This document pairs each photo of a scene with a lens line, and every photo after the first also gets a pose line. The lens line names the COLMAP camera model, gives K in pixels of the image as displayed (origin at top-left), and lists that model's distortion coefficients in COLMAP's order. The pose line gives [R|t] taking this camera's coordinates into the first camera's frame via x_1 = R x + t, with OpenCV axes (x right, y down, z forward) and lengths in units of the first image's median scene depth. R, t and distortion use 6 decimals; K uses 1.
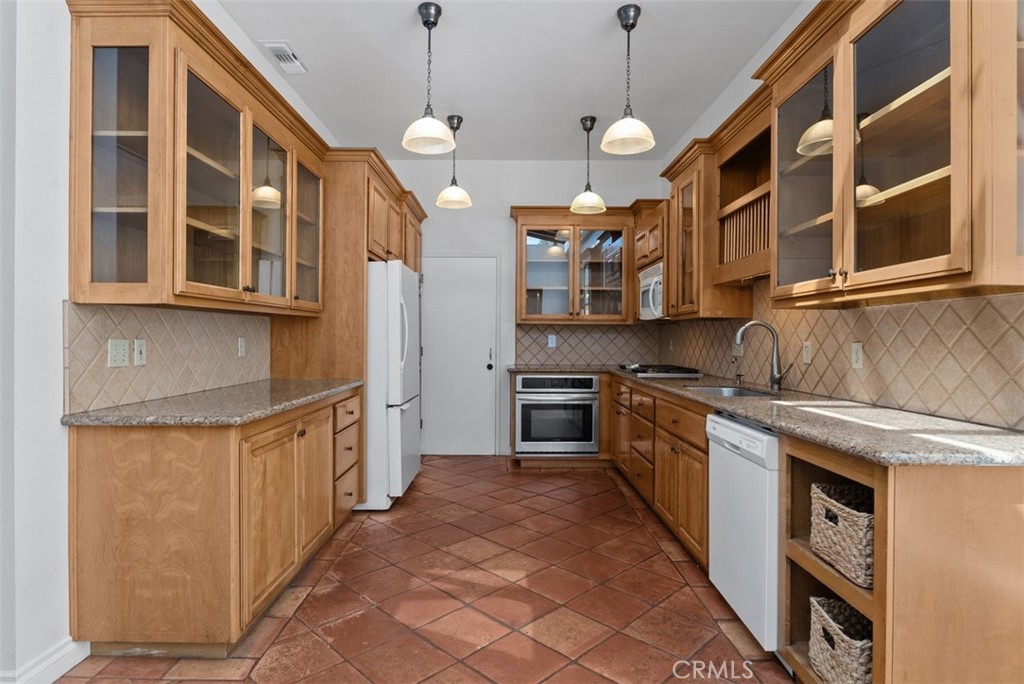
lens RADIAL K [[547.4, 0, 507.4], [0, 547.4, 341.8], [0, 0, 1]] dist [-0.002674, 0.002752]
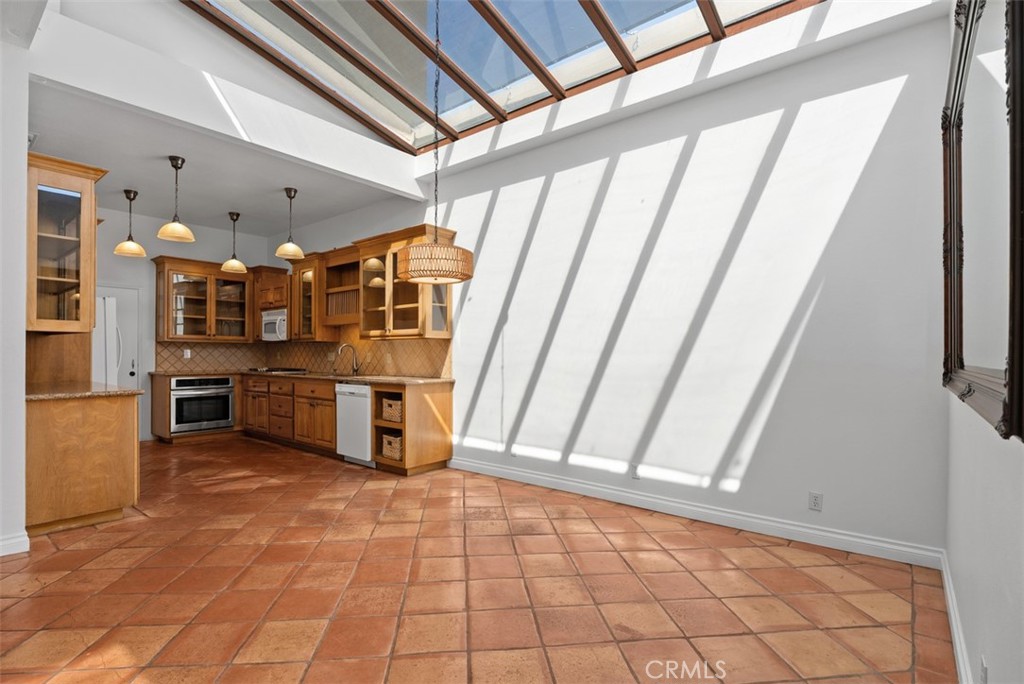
lens RADIAL K [[481.6, 0, 510.2], [0, 481.6, 350.2], [0, 0, 1]] dist [-0.003799, -0.000136]
pose [[0.628353, 0.003797, 0.777919, -0.677884], [0.005186, 0.999945, -0.009069, 0.008938], [-0.777911, 0.009733, 0.628299, -0.776270]]
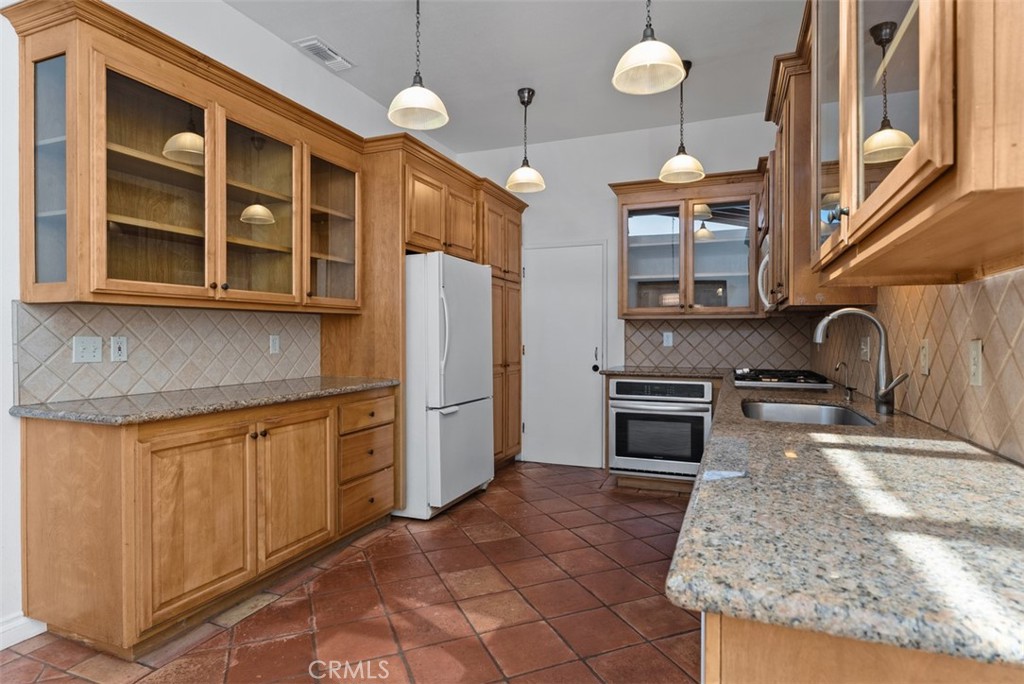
lens RADIAL K [[547.4, 0, 512.8], [0, 547.4, 338.6], [0, 0, 1]] dist [-0.002674, 0.002752]
pose [[0.926635, -0.000115, -0.375962, 0.340498], [-0.001218, 0.999994, -0.003308, 0.001590], [0.375960, 0.003523, 0.926629, 0.242106]]
